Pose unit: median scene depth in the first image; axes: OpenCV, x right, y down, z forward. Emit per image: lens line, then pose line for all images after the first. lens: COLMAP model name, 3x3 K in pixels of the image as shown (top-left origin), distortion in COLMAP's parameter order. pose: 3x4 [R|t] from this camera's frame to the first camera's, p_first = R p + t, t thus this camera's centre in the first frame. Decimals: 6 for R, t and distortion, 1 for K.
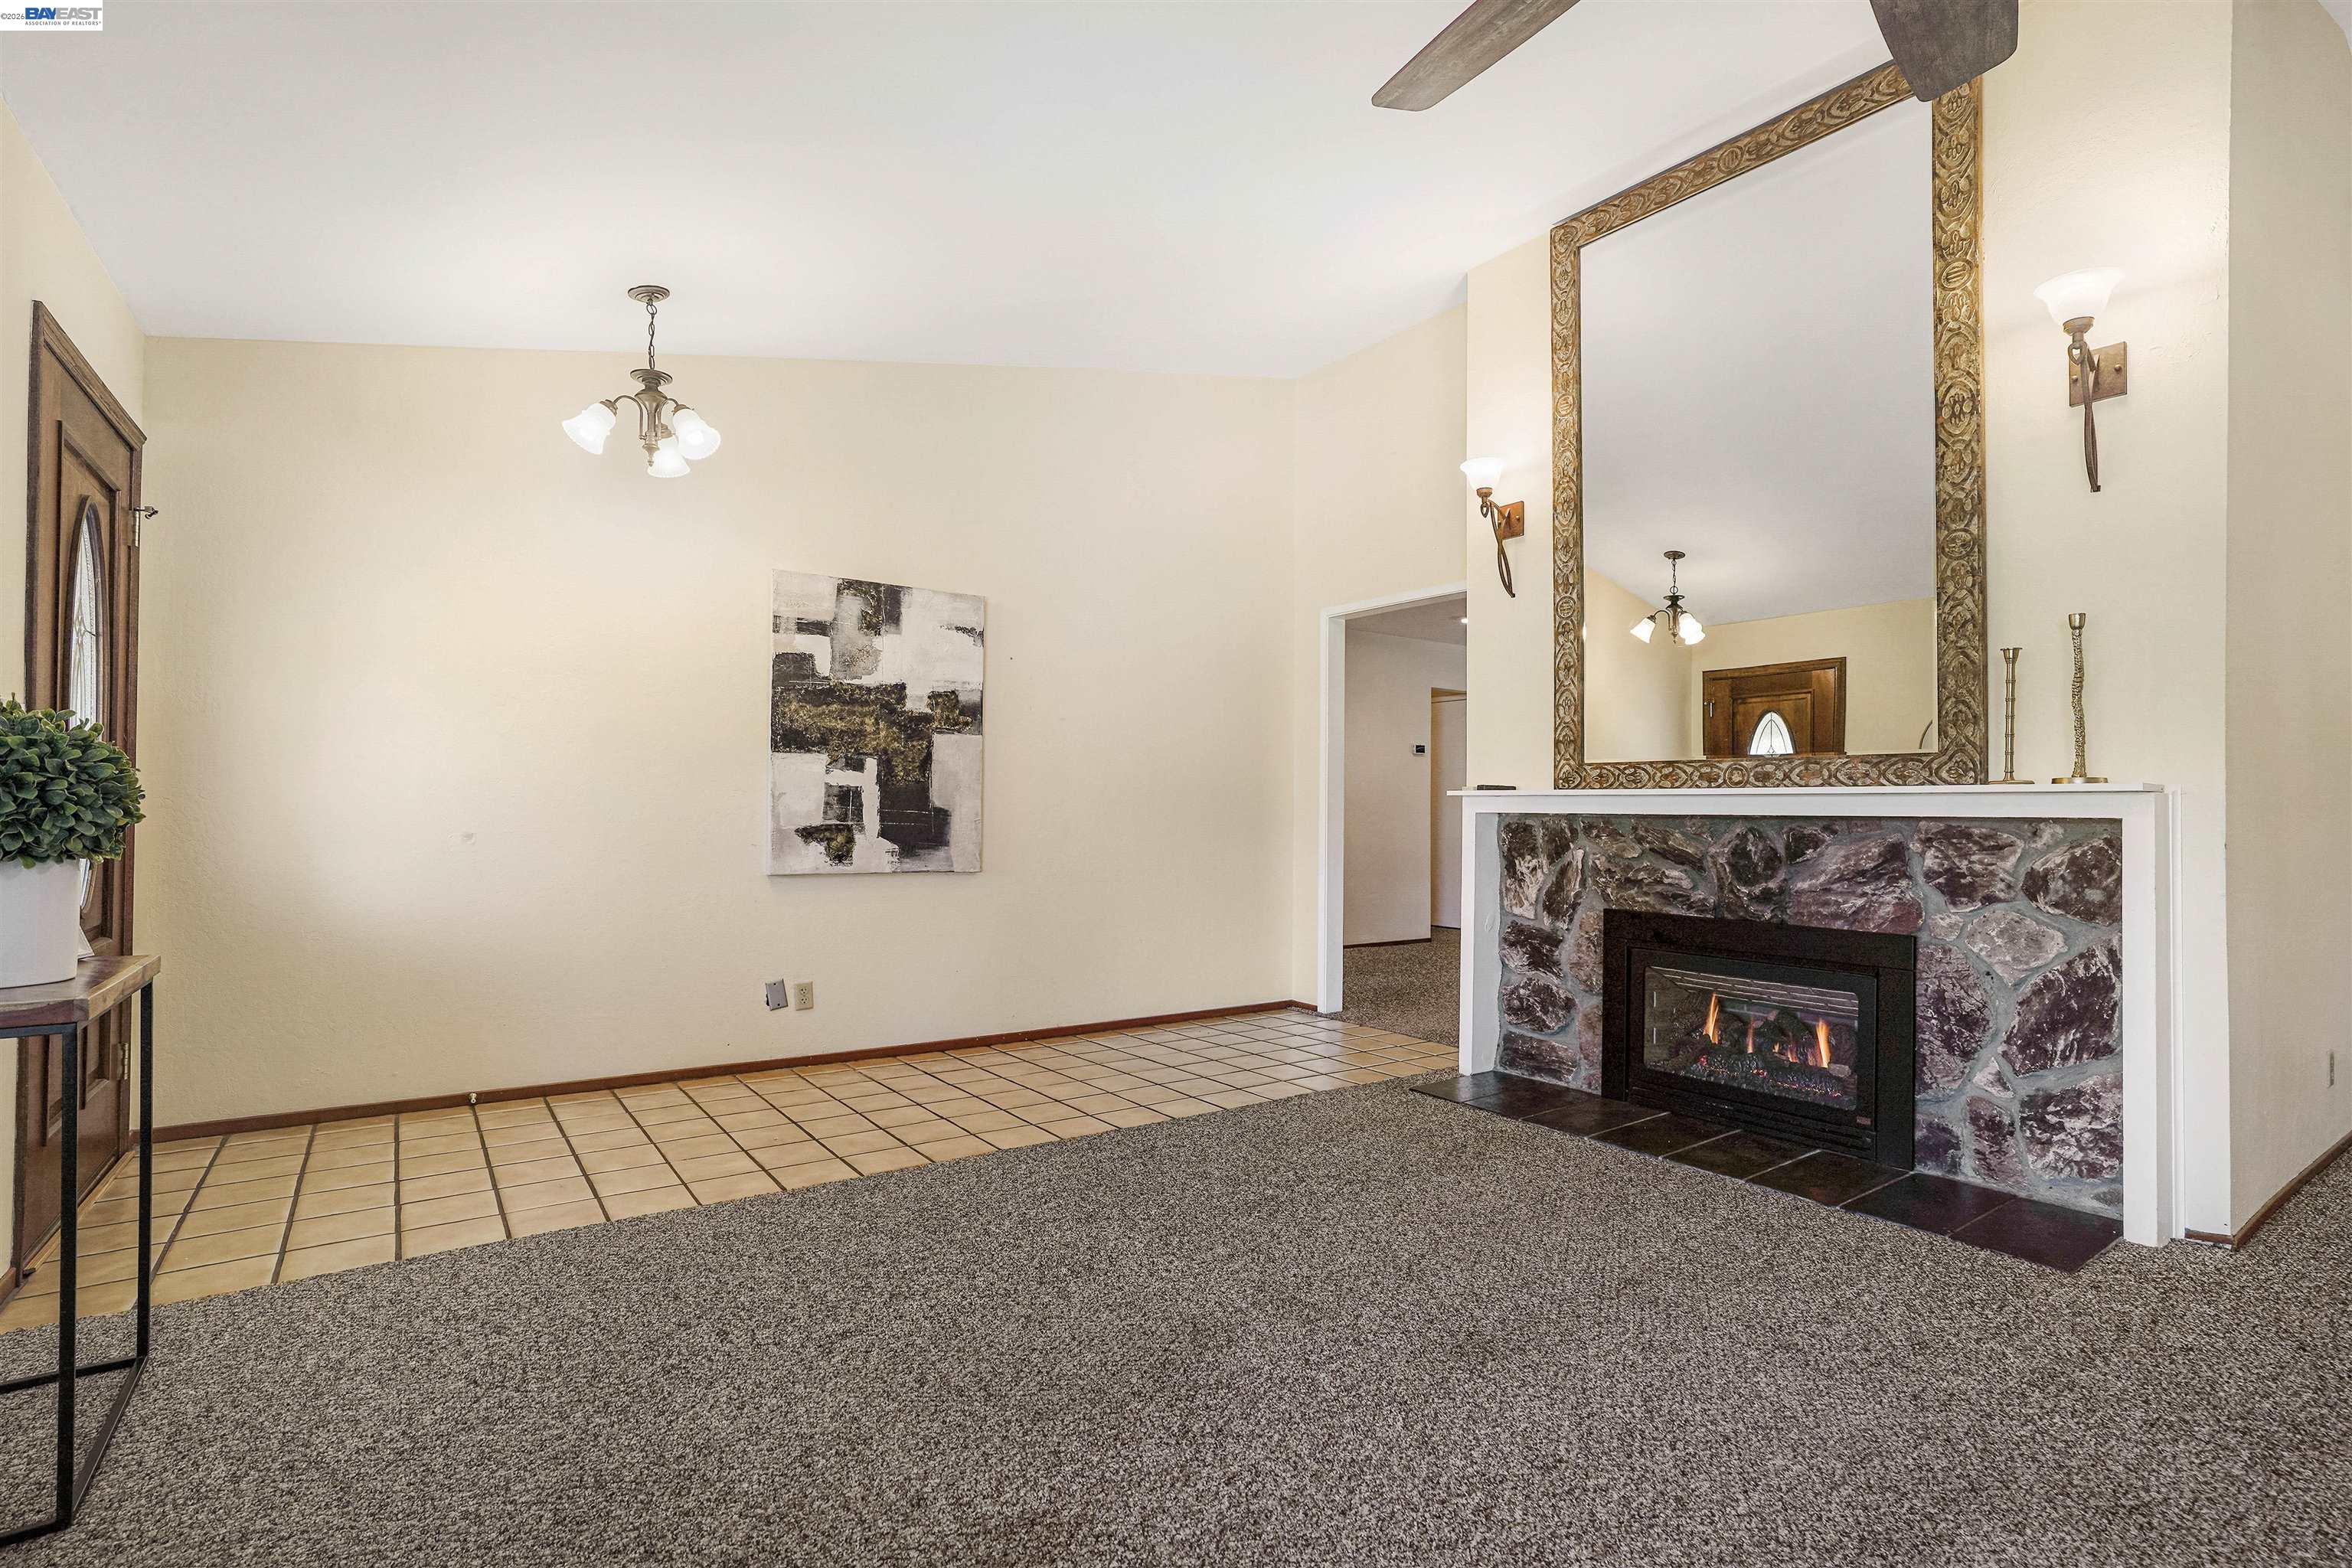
lens RADIAL K [[1093.2, 0, 1185.3], [0, 1093.2, 787.9], [0, 0, 1]] dist [-0.055822, 0.028135]
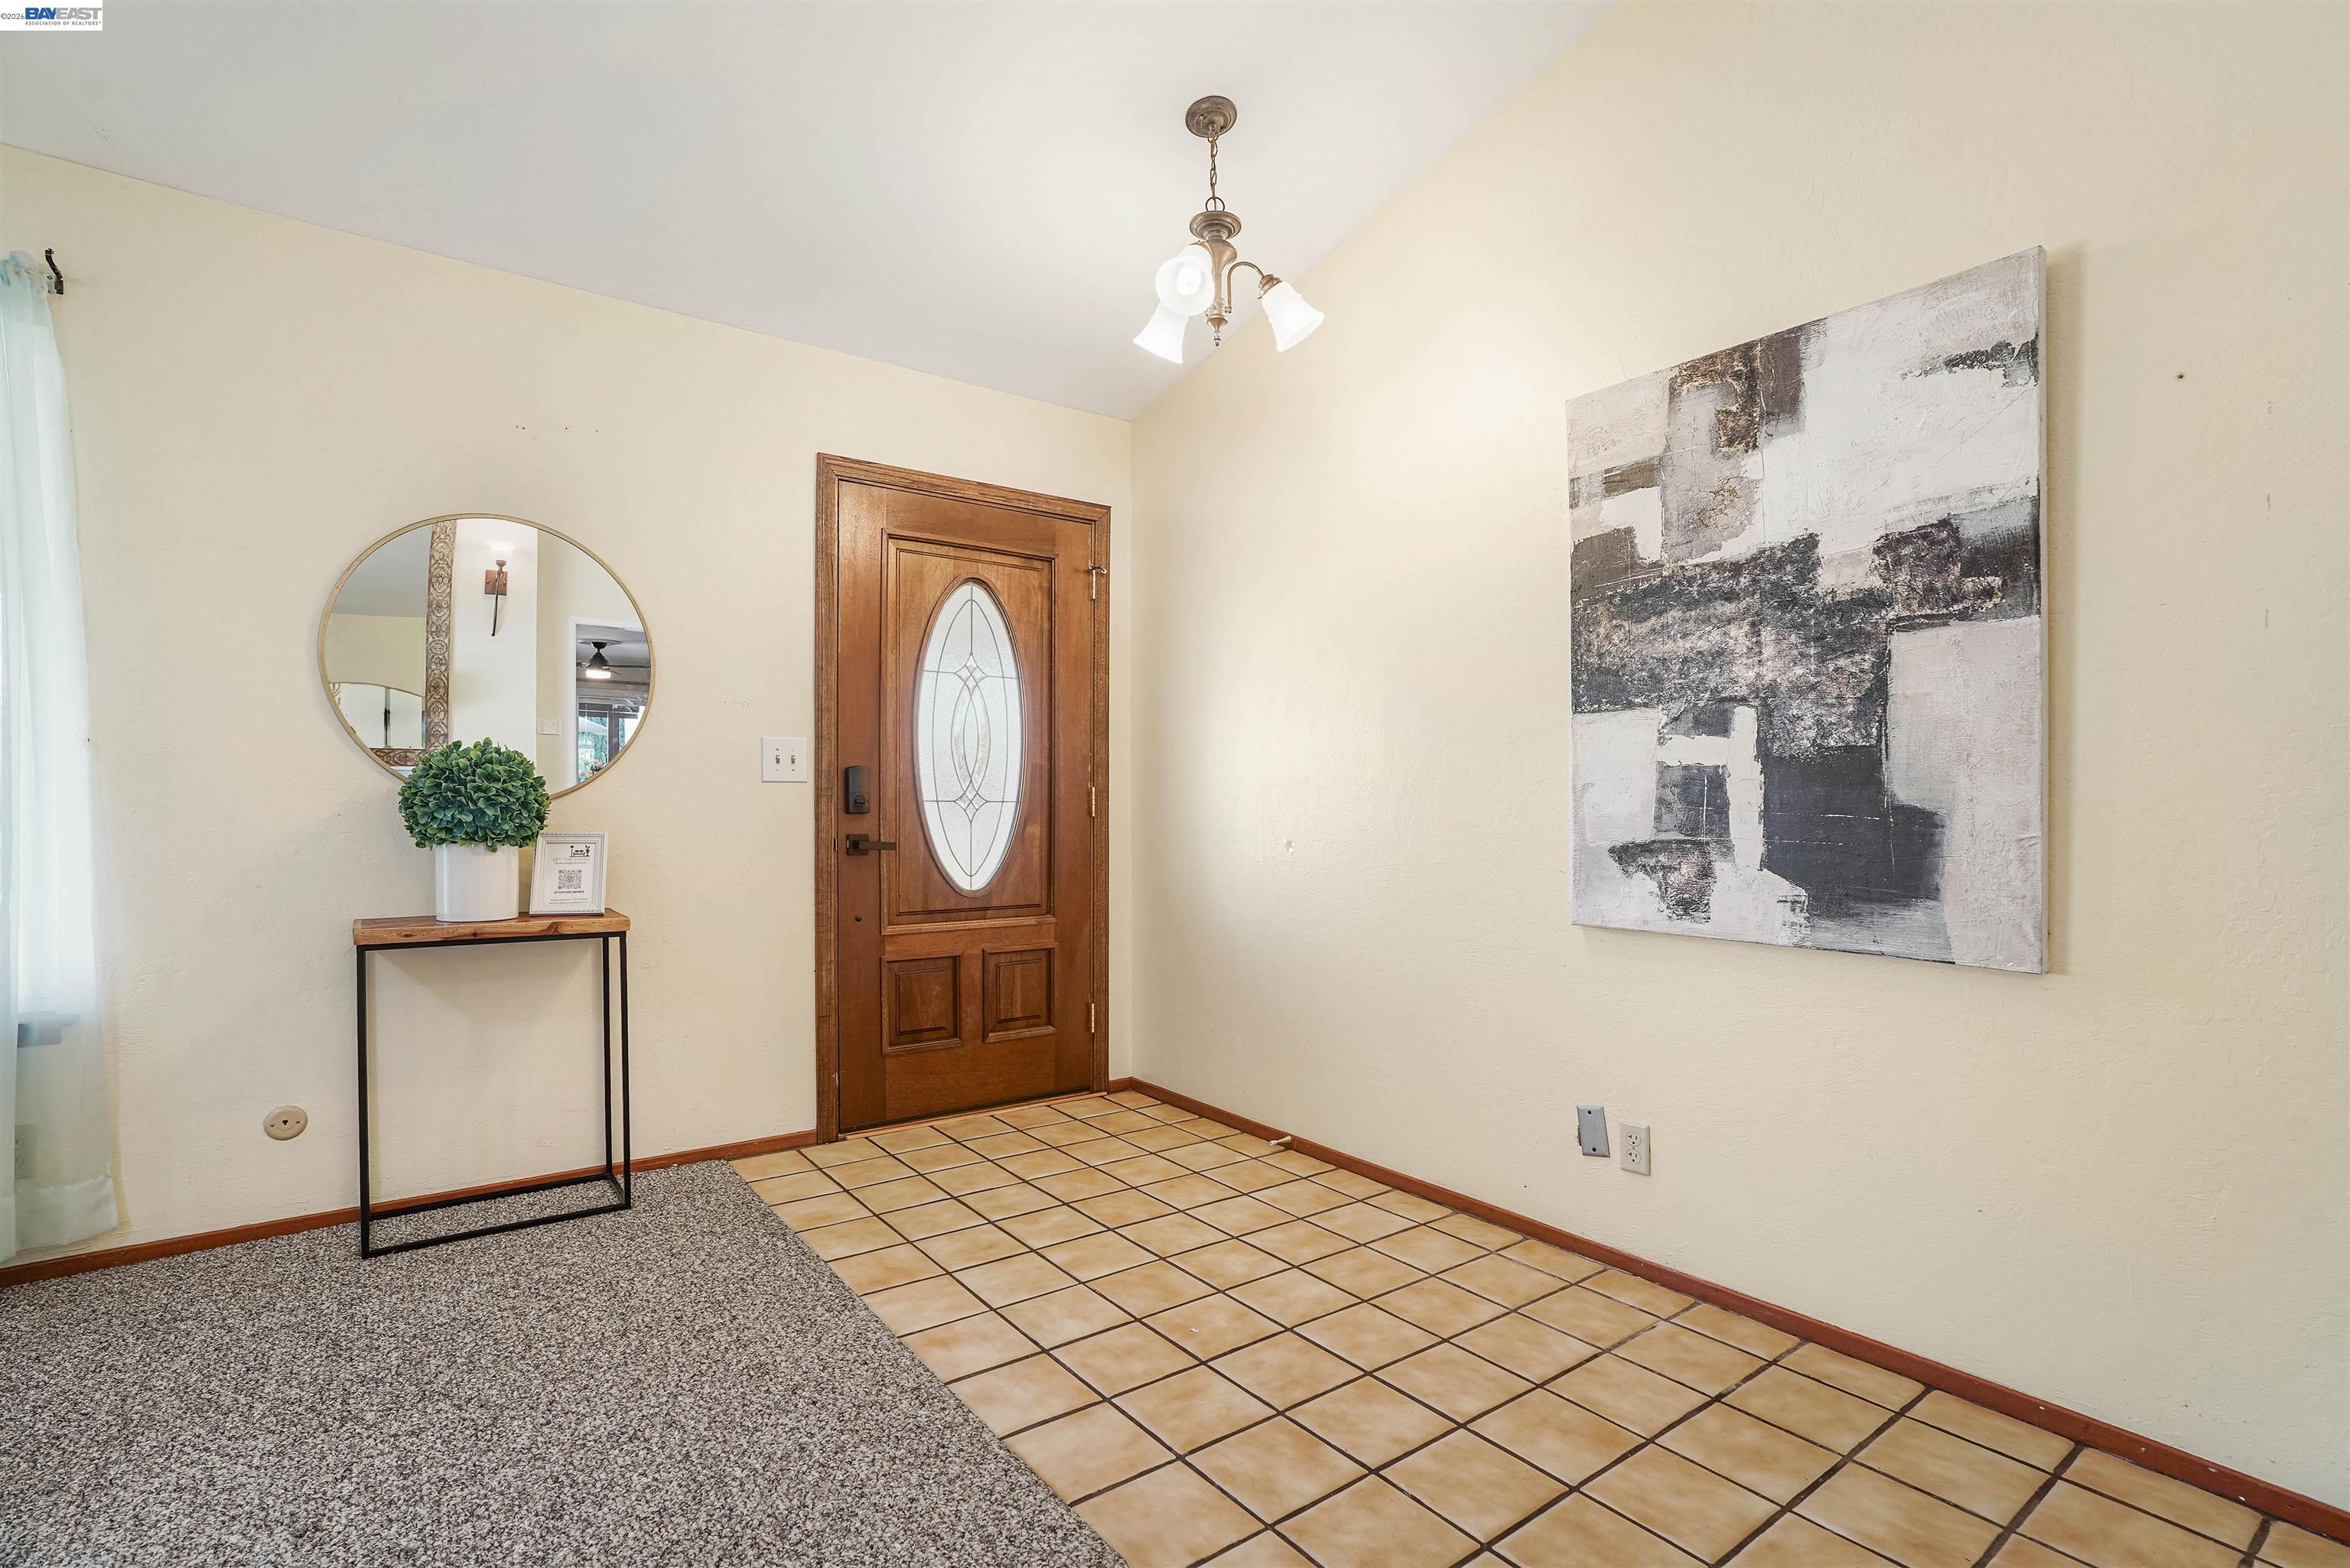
lens RADIAL K [[1090.0, 0, 1172.4], [0, 1090.0, 812.9], [0, 0, 1]] dist [-0.033316, 0.000079]
pose [[0.007070, -0.000059, -0.999975, 0.204201], [0.022105, 0.999756, 0.000097, 0.015380], [0.999731, -0.022105, 0.007069, 0.786895]]
